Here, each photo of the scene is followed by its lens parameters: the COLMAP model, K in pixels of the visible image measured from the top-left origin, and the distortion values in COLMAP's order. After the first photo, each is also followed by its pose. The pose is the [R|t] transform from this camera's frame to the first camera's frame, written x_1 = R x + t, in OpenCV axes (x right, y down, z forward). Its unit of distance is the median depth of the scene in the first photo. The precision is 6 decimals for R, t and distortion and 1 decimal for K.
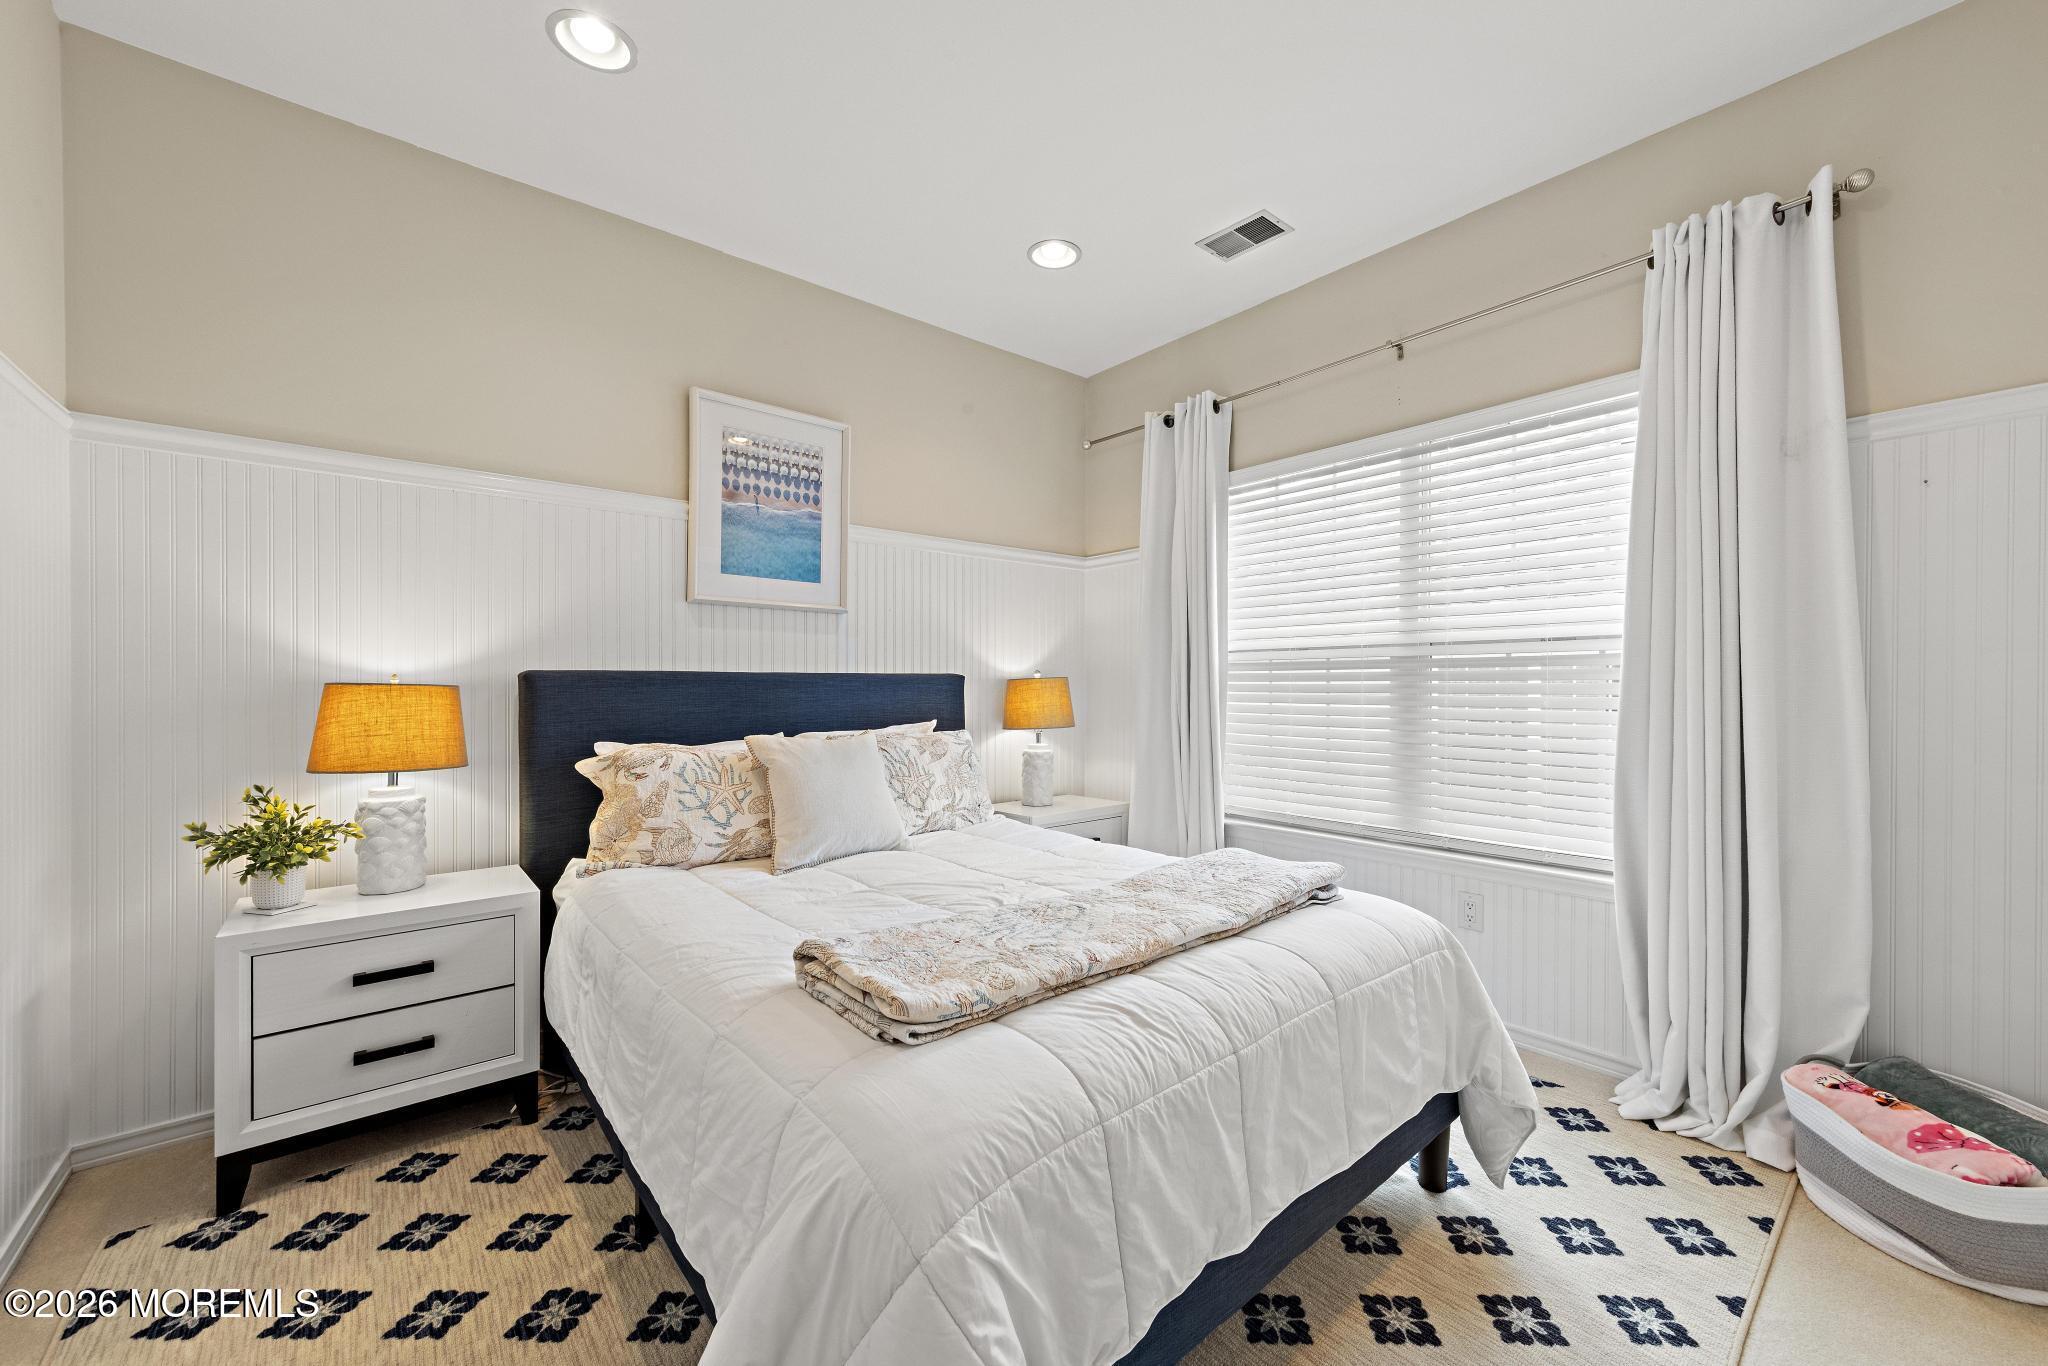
lens RADIAL K [[775.8, 0, 979.0], [0, 775.8, 687.3], [0, 0, 1]] dist [0.028175, 0.000030]
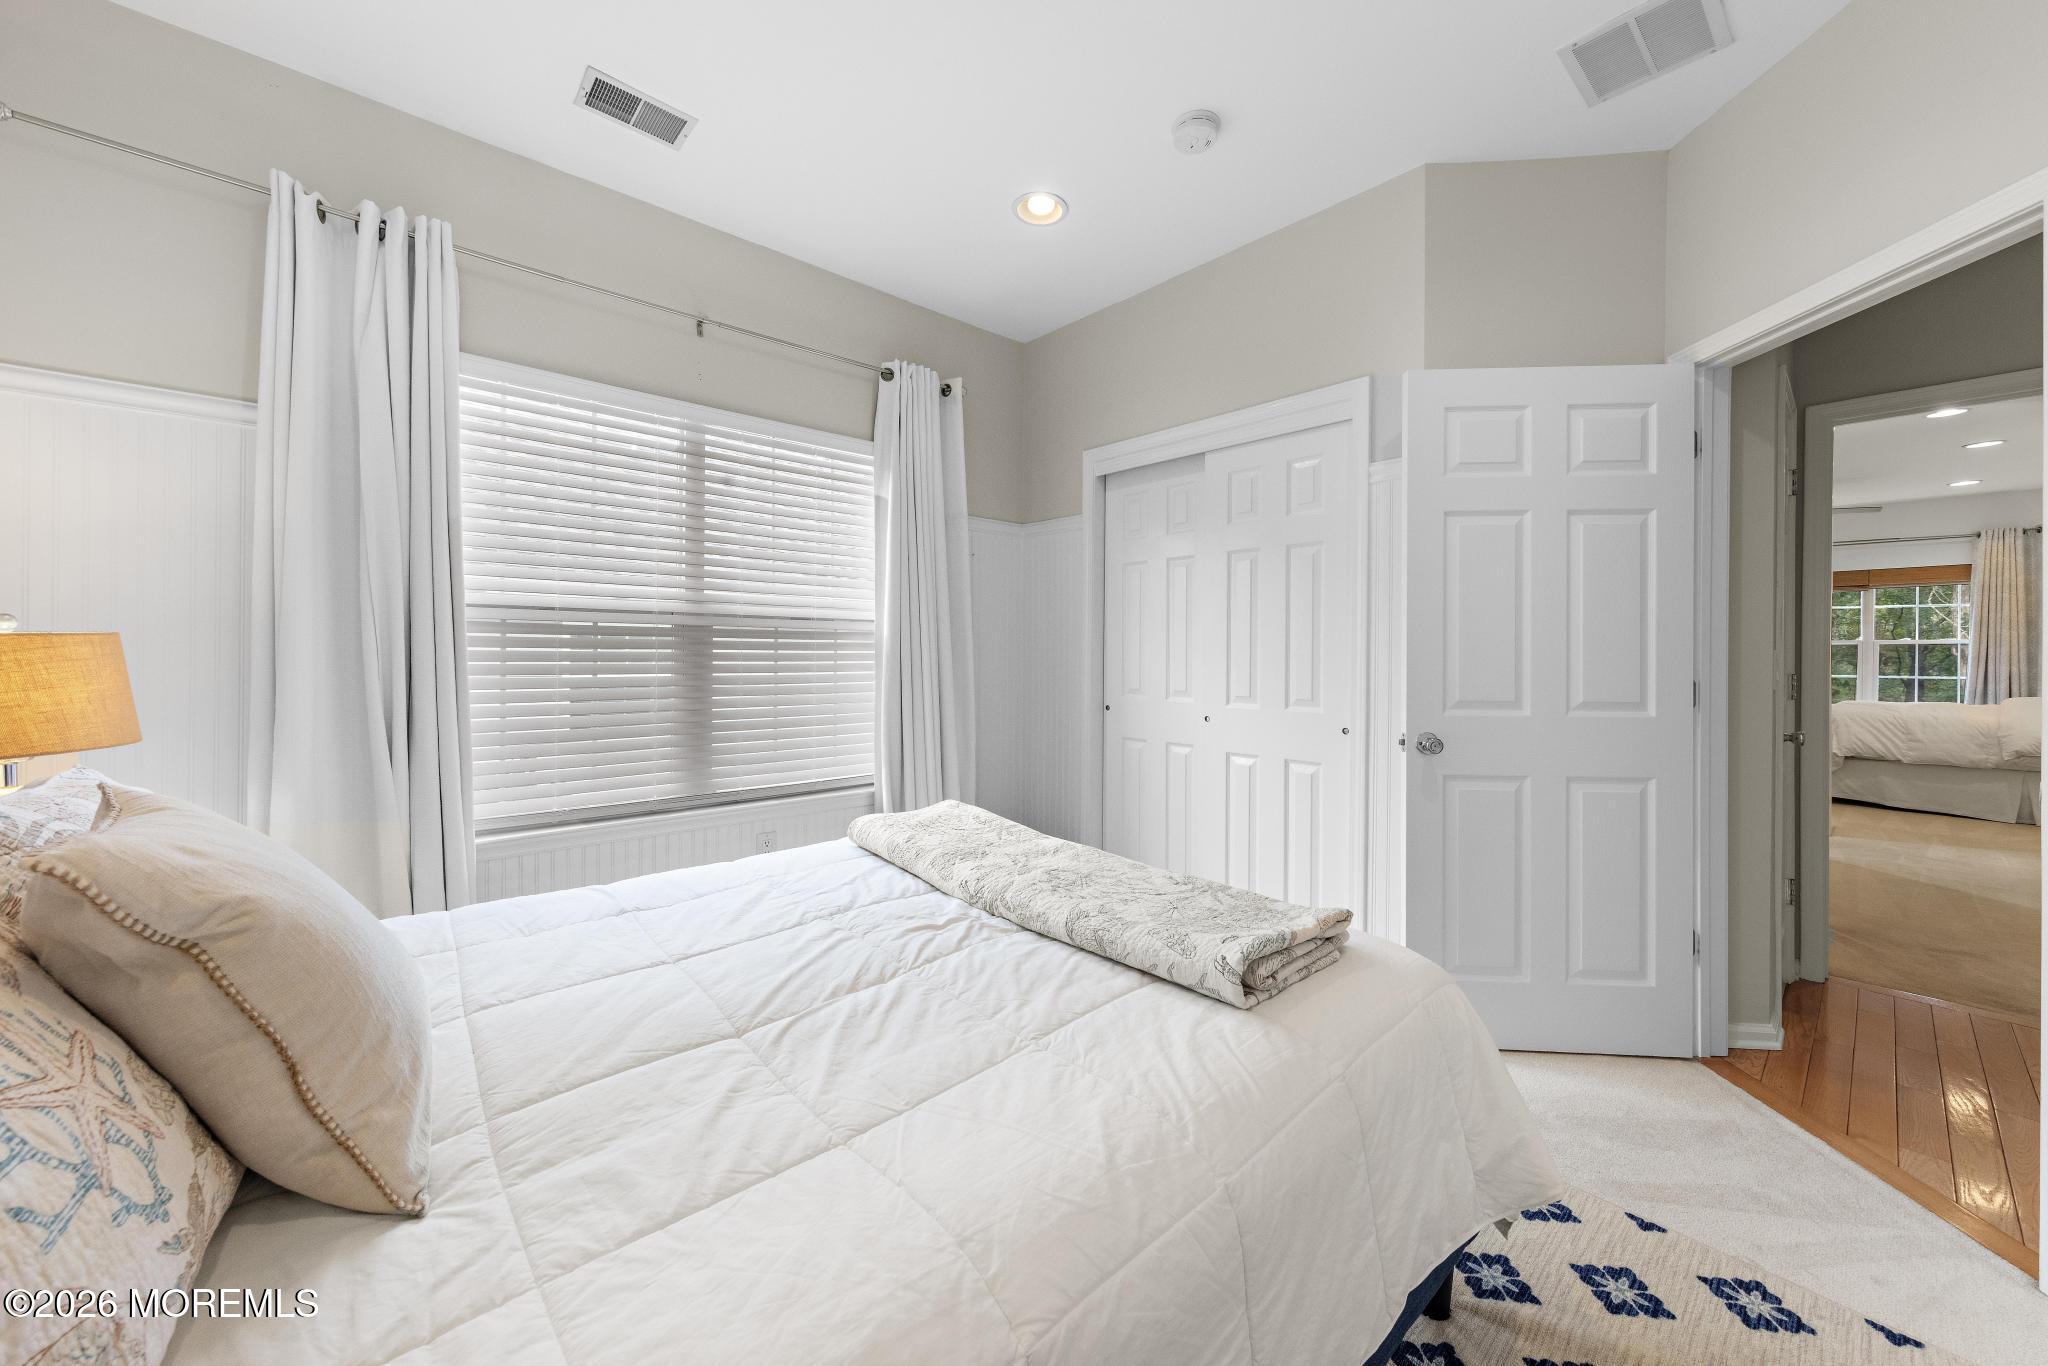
lens RADIAL K [[775.1, 0, 1029.7], [0, 775.1, 671.0], [0, 0, 1]] dist [0.007342, -0.000037]
pose [[-0.068313, -0.018876, 0.997485, -0.591073], [0.002721, 0.999814, 0.019107, 0.001756], [-0.997660, 0.004019, -0.068249, 0.737647]]
